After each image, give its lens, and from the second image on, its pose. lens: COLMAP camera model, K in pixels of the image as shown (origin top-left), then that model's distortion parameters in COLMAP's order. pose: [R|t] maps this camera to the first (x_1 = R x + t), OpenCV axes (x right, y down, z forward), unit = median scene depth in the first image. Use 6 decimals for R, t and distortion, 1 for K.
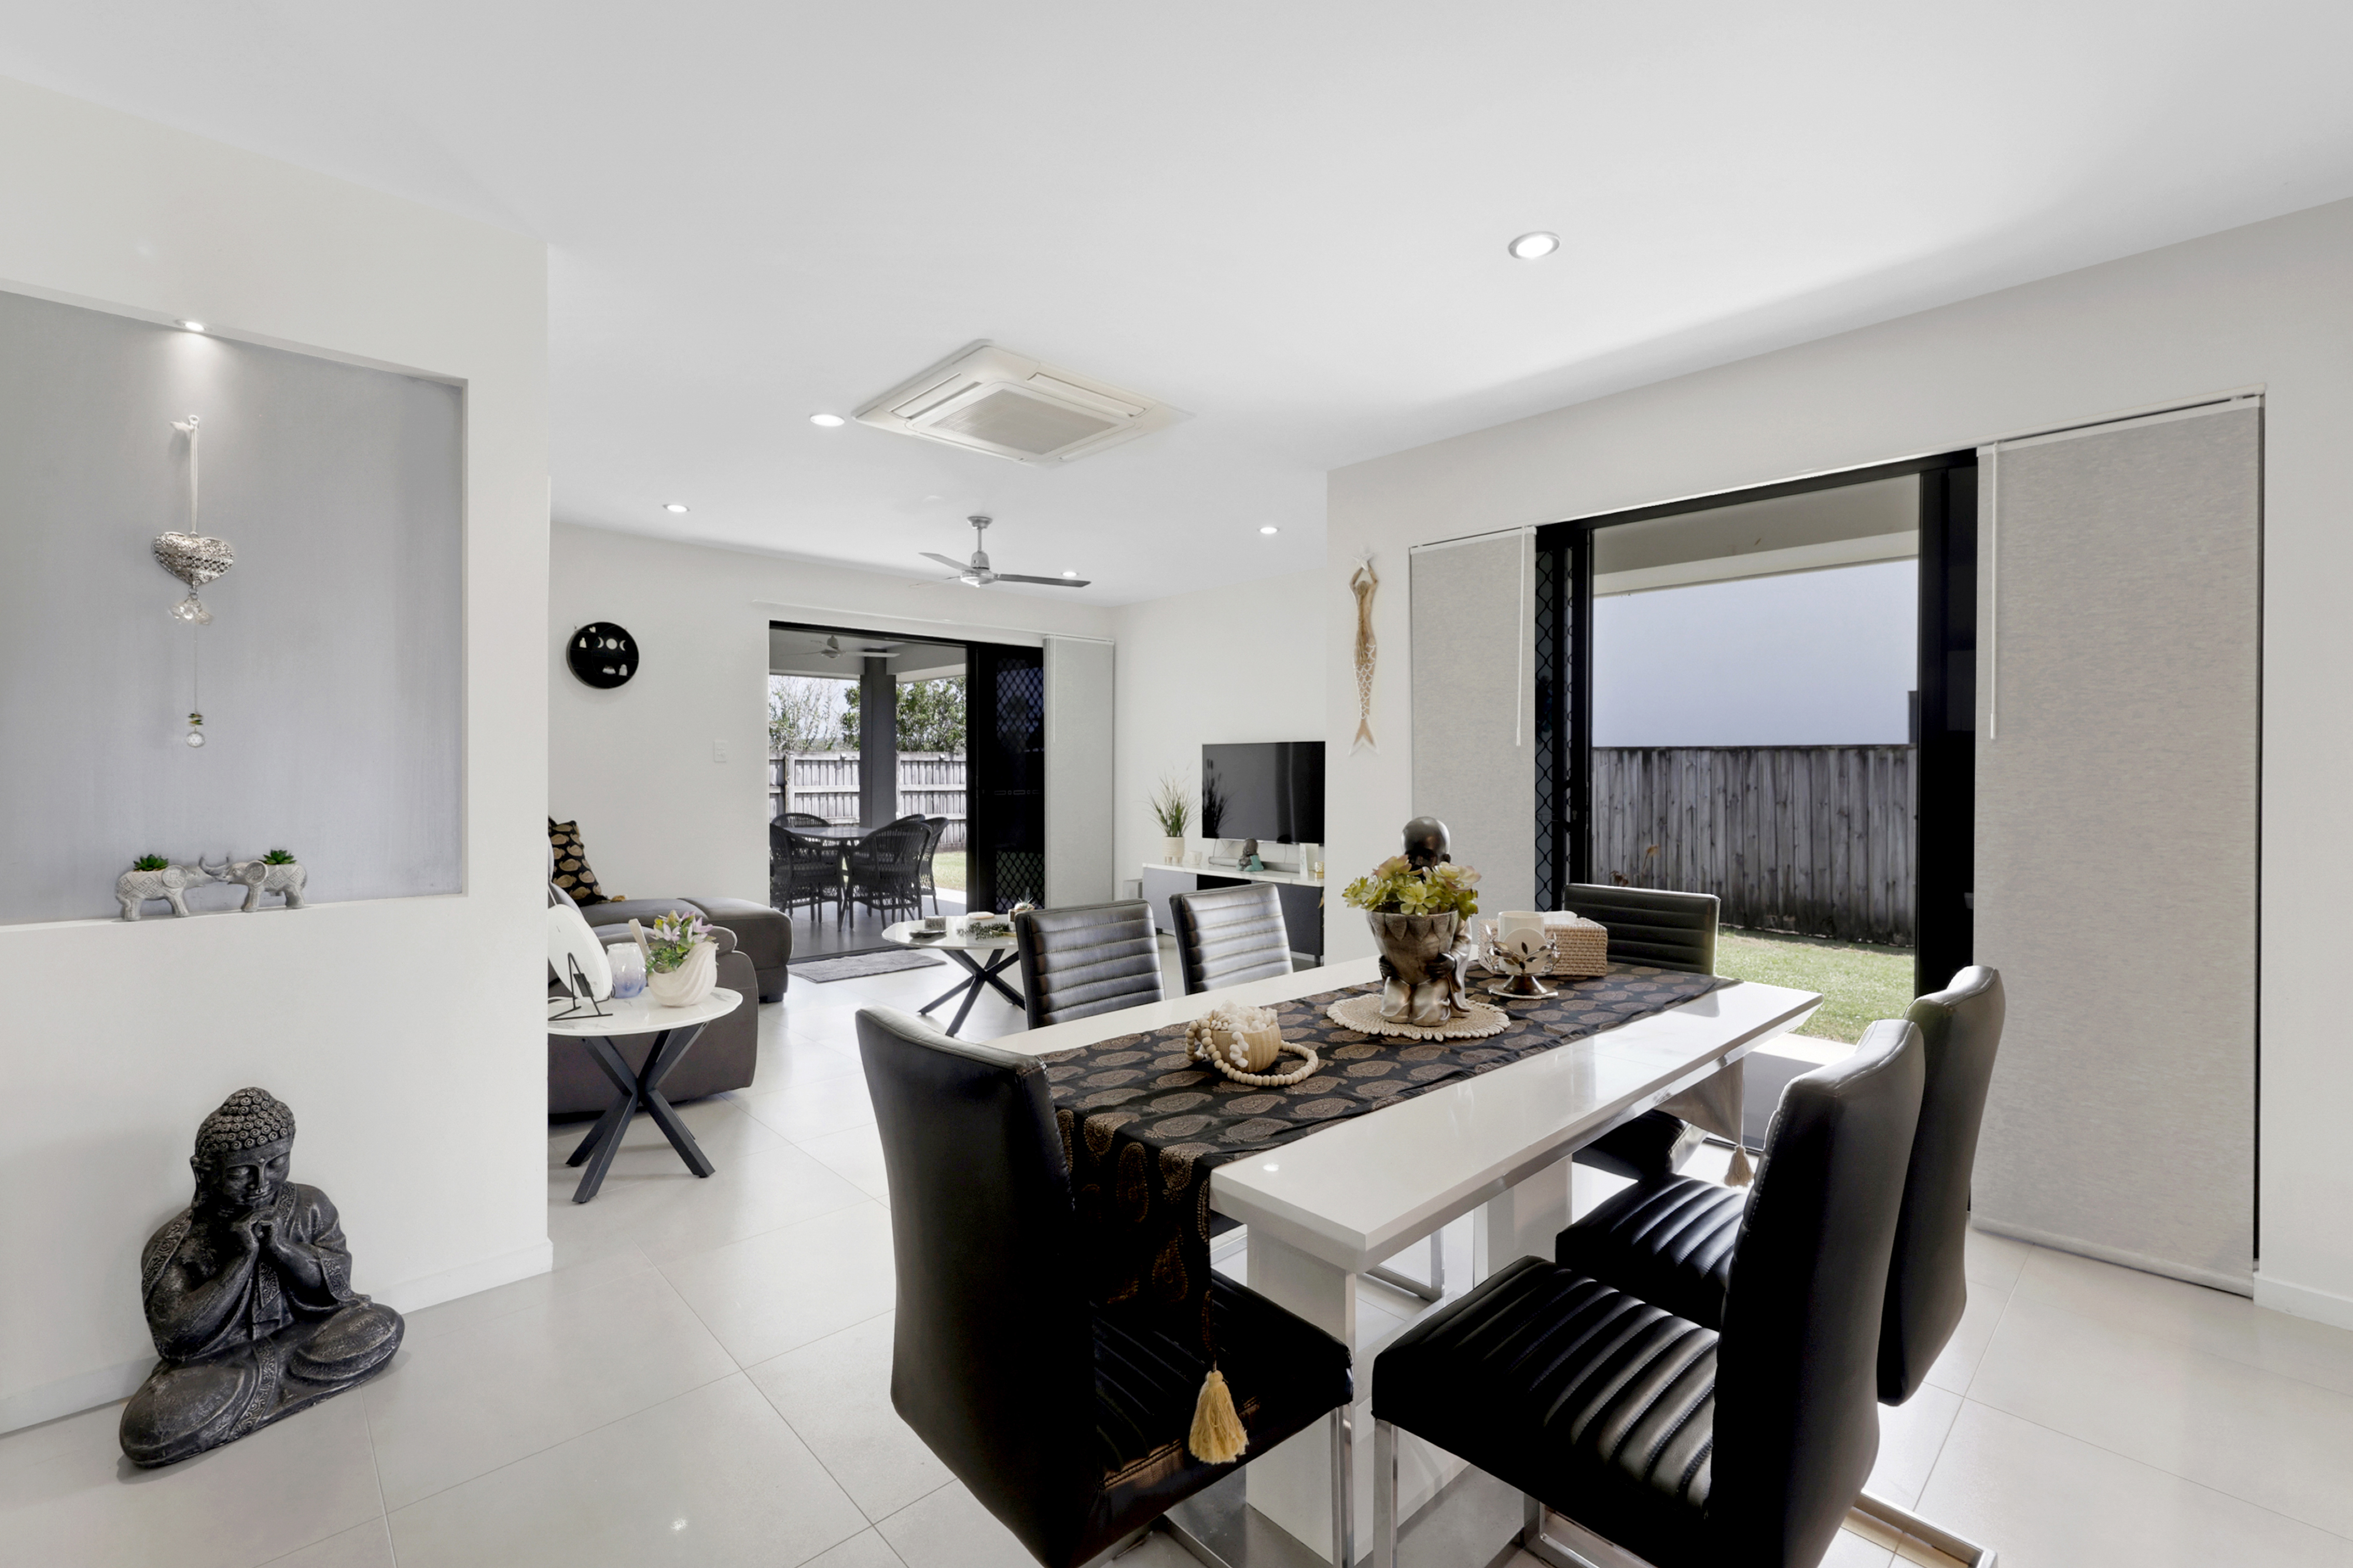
lens RADIAL K [[1002.4, 0, 1175.8], [0, 1002.4, 771.6], [0, 0, 1]] dist [-0.000159, 0.000000]
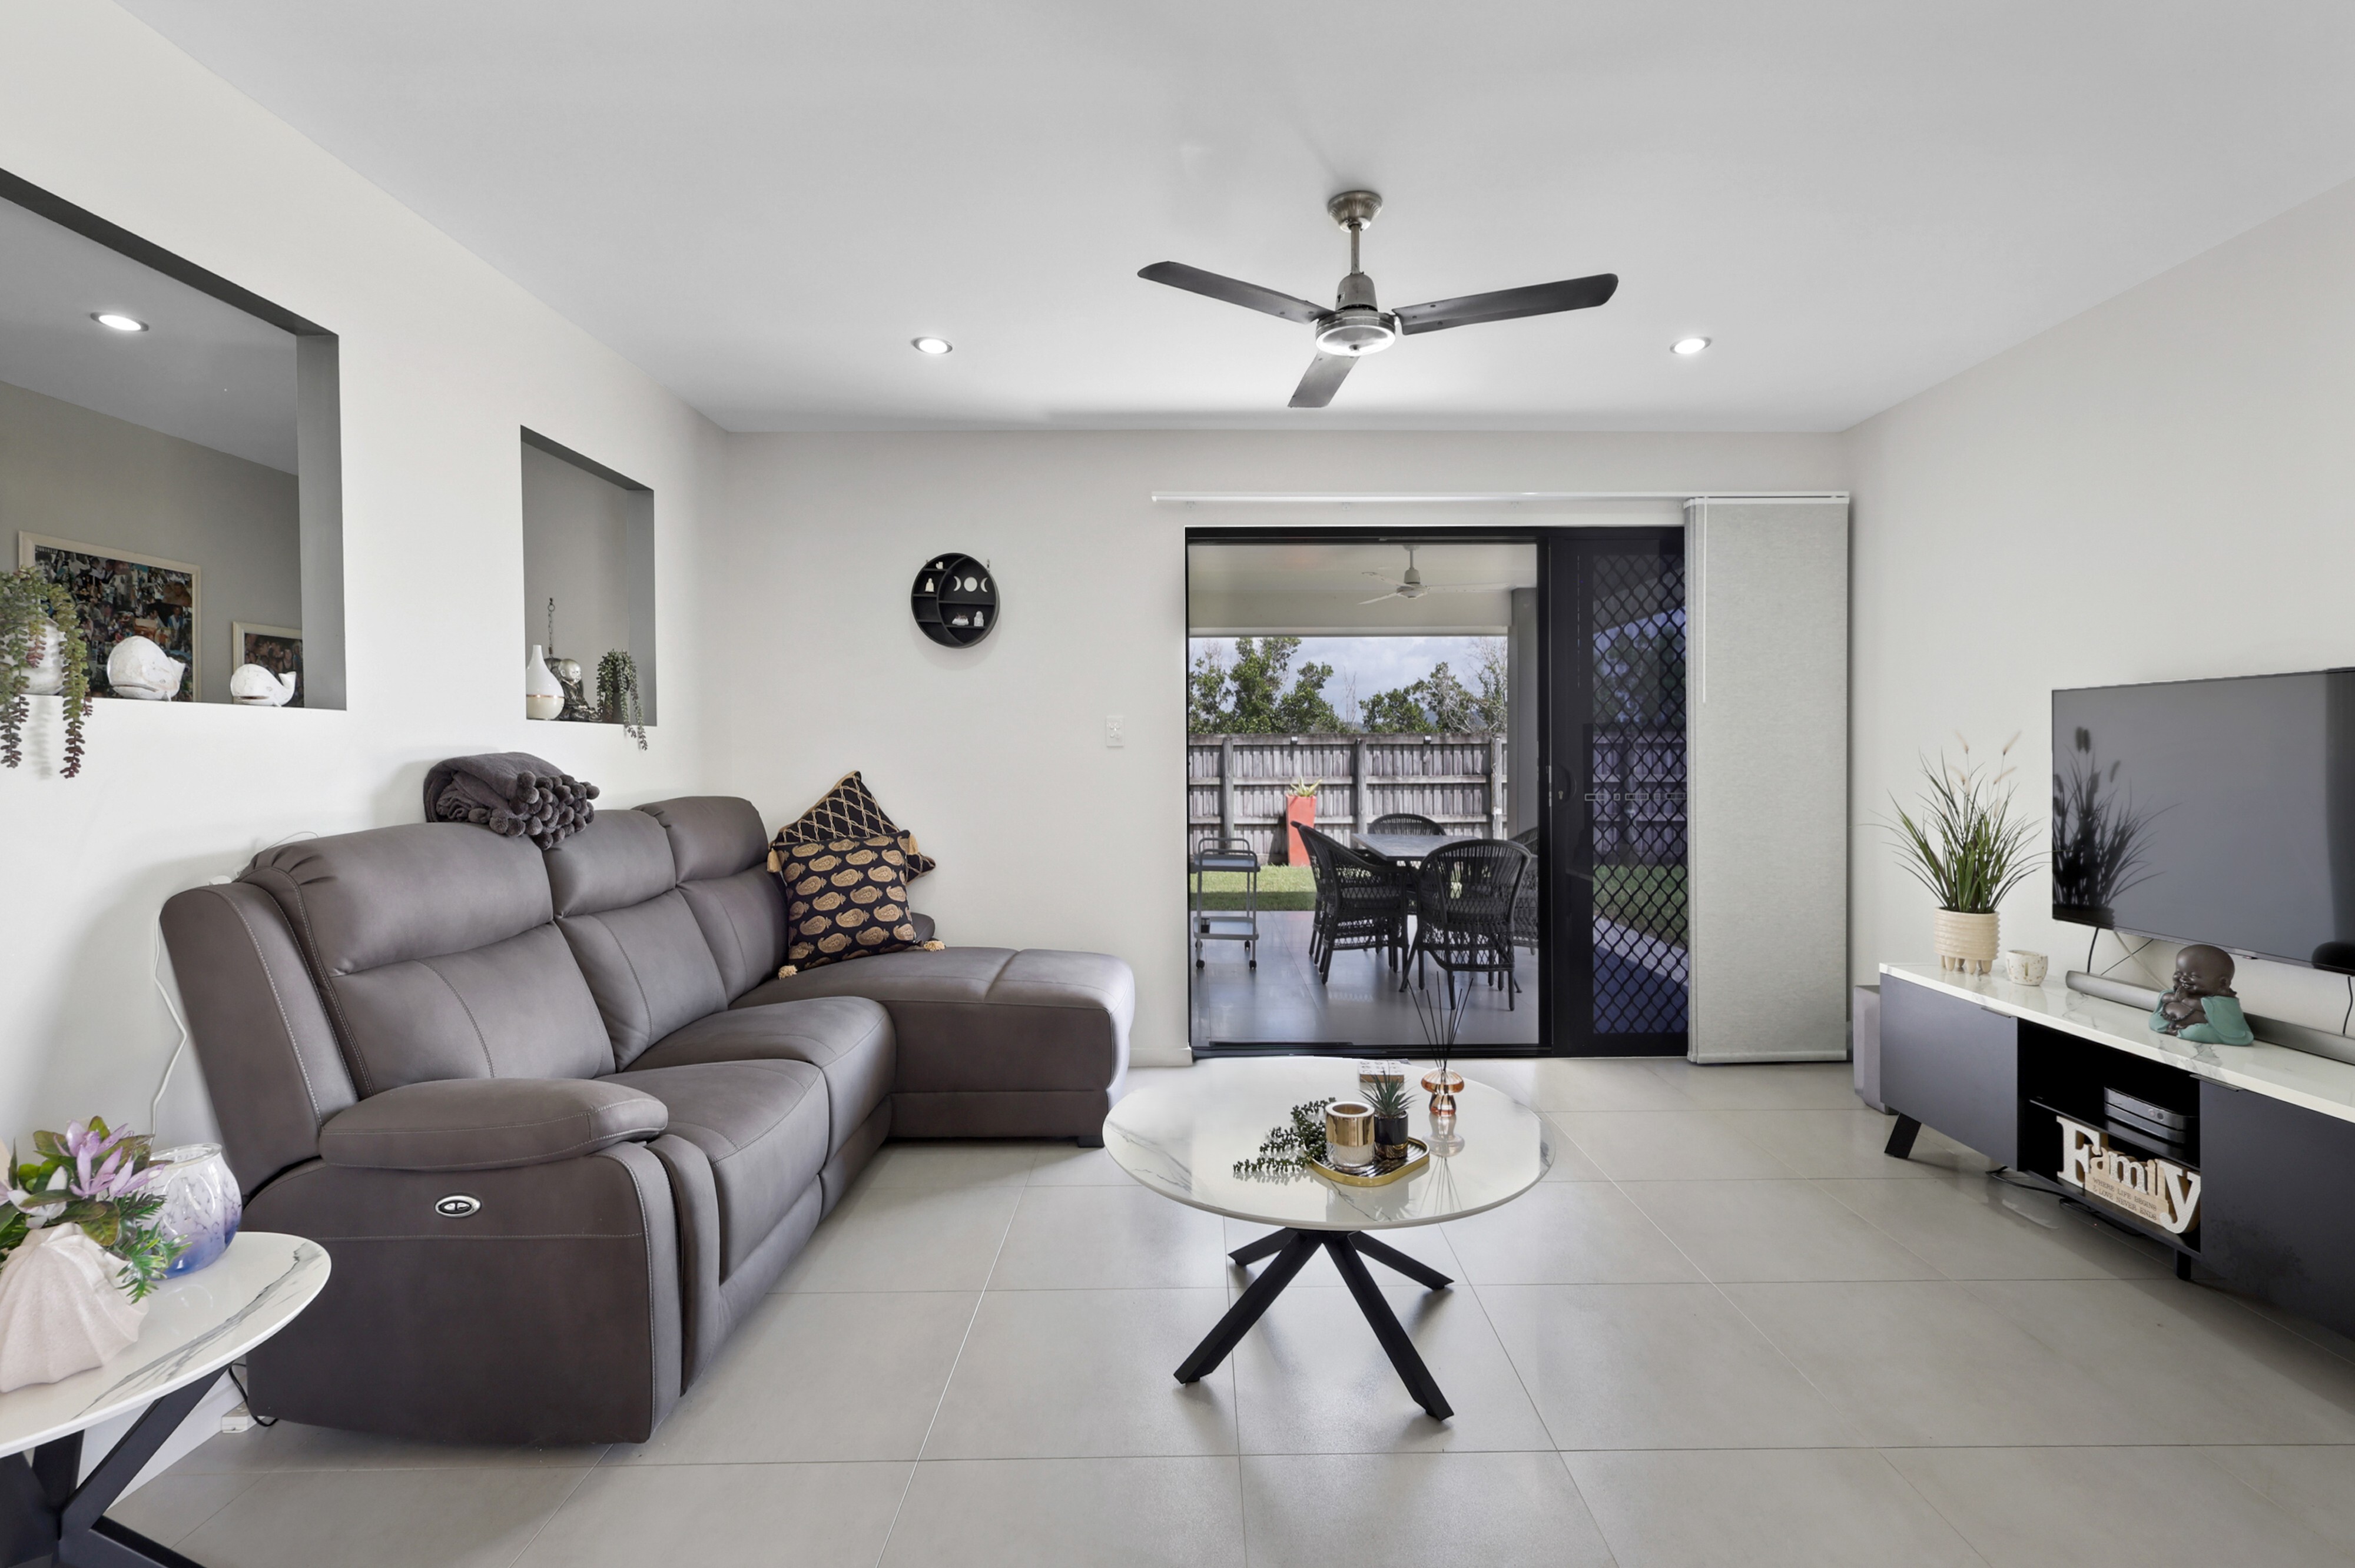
lens RADIAL K [[1041.6, 0, 1225.0], [0, 1041.6, 774.4], [0, 0, 1]] dist [0.000439, 0.000083]
pose [[0.746648, 0.004839, -0.665201, 0.061020], [0.004632, 0.999911, 0.012472, 0.000005], [0.665203, -0.012394, 0.746560, 0.497896]]
